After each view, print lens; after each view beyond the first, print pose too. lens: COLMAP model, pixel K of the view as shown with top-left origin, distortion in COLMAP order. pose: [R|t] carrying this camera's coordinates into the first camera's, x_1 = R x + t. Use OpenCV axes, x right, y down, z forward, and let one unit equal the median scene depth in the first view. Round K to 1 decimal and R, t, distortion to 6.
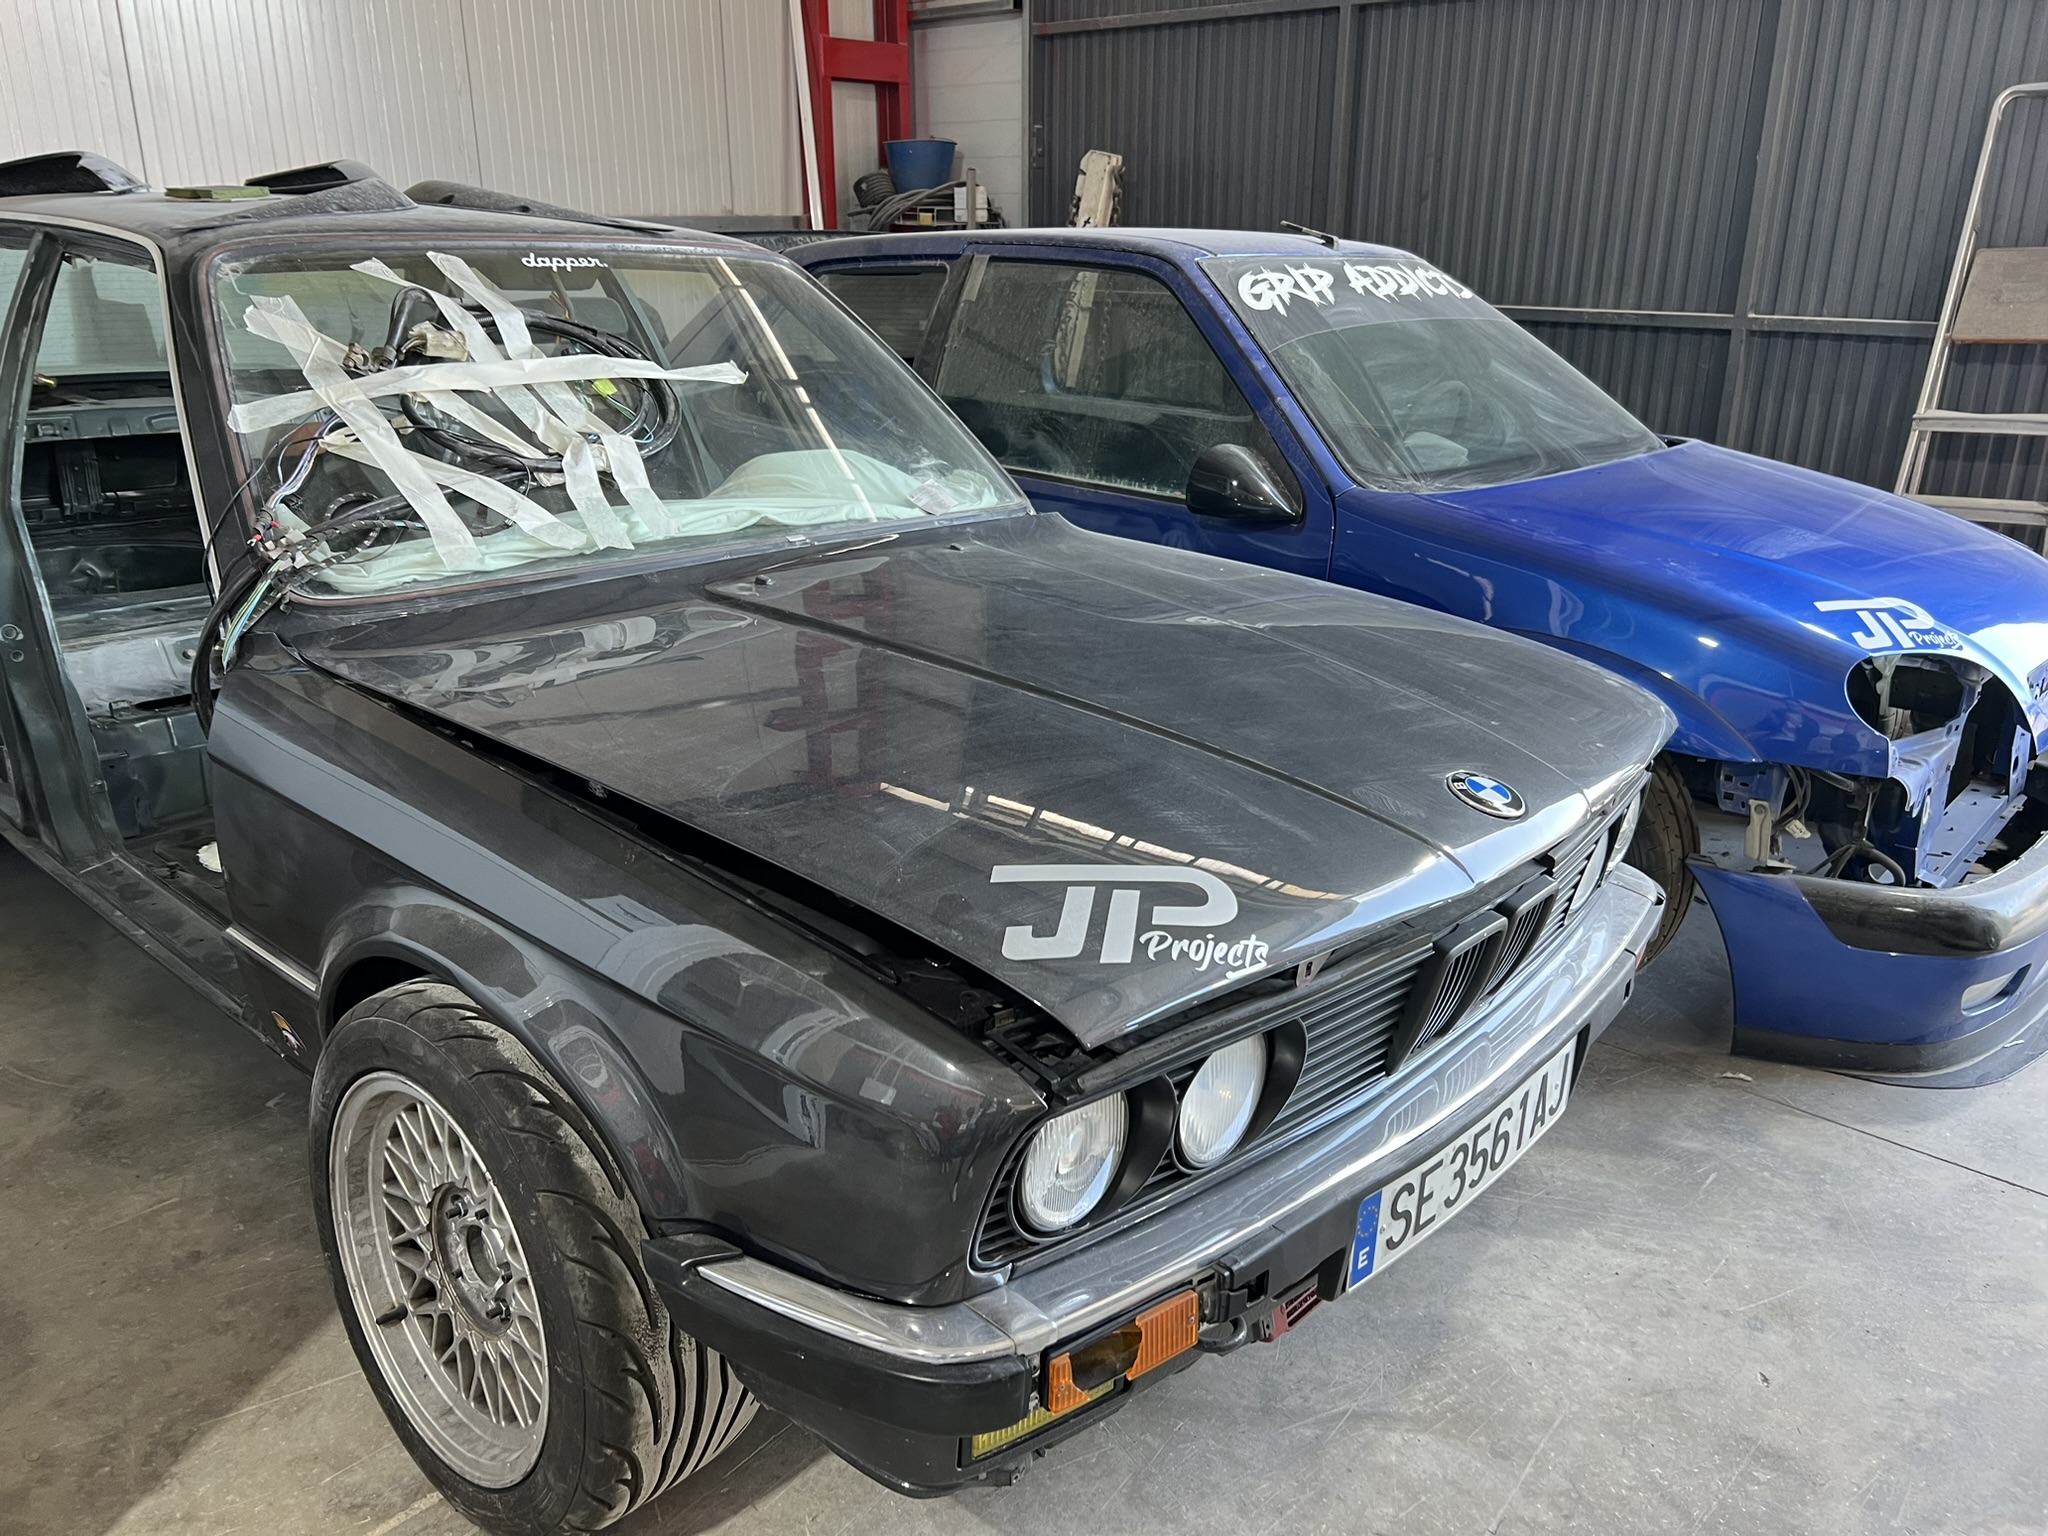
lens RADIAL K [[1523.7, 0, 1024.8], [0, 1523.7, 772.9], [0, 0, 1]] dist [0.065756, -0.091205]
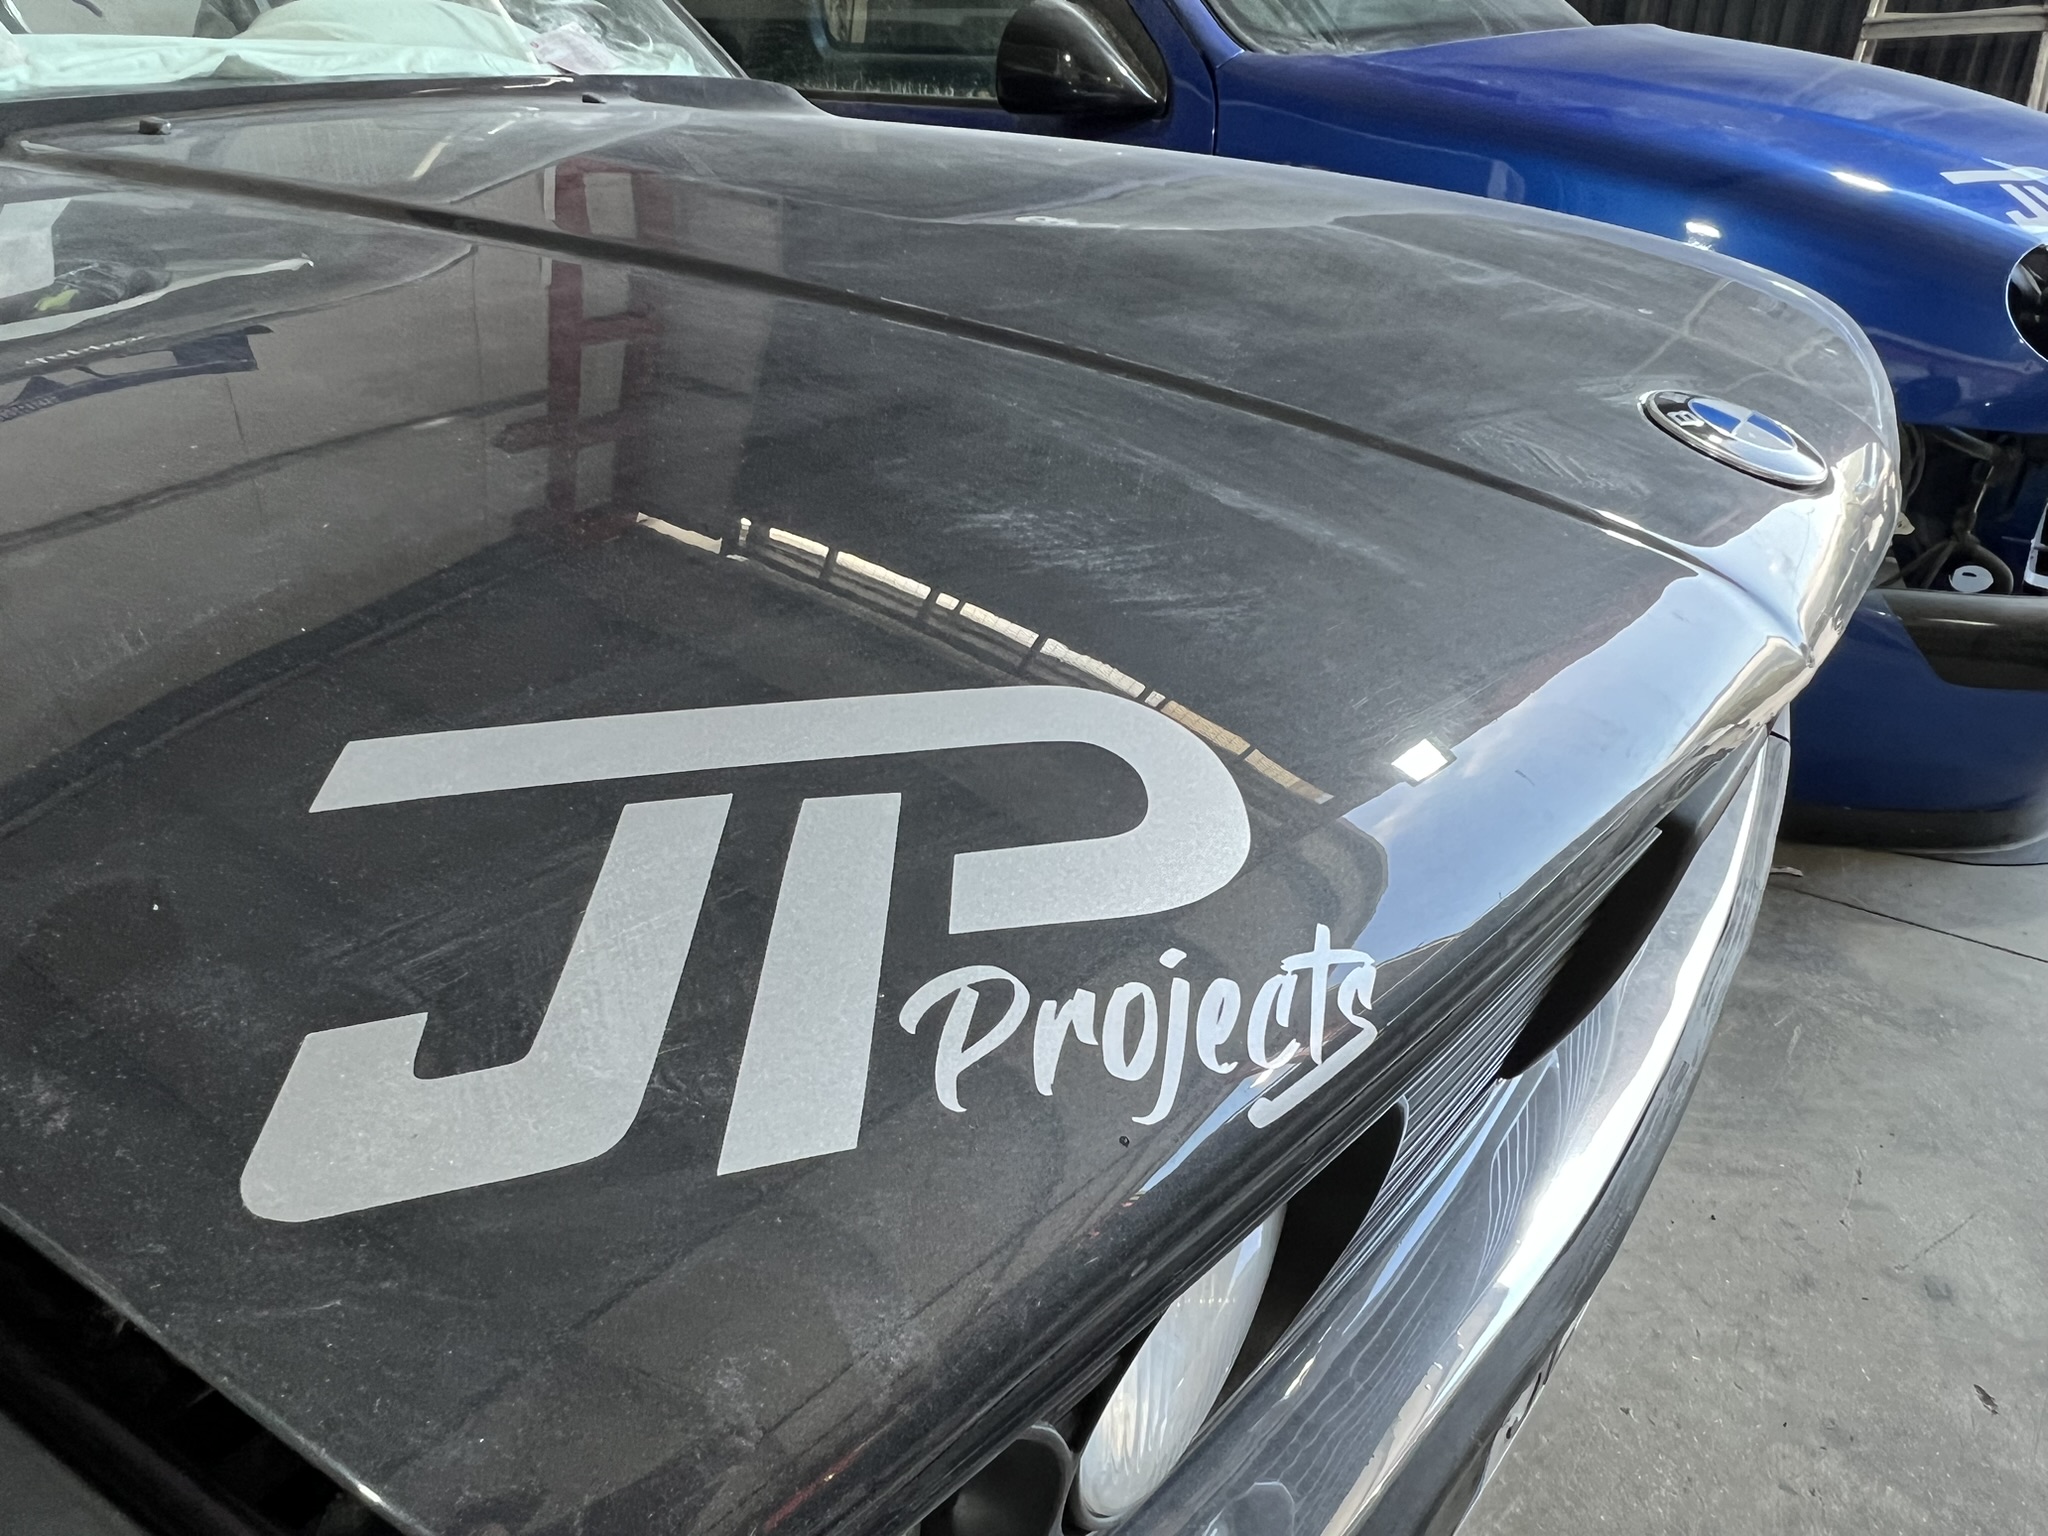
lens RADIAL K [[1375.9, 0, 971.0], [0, 1375.9, 852.0], [0, 0, 1]] dist [-0.004203, -0.003687]
pose [[0.995171, -0.079998, 0.056882, 0.061918], [0.065668, 0.973298, 0.219953, 0.028946], [-0.072958, -0.215155, 0.973851, 0.640416]]
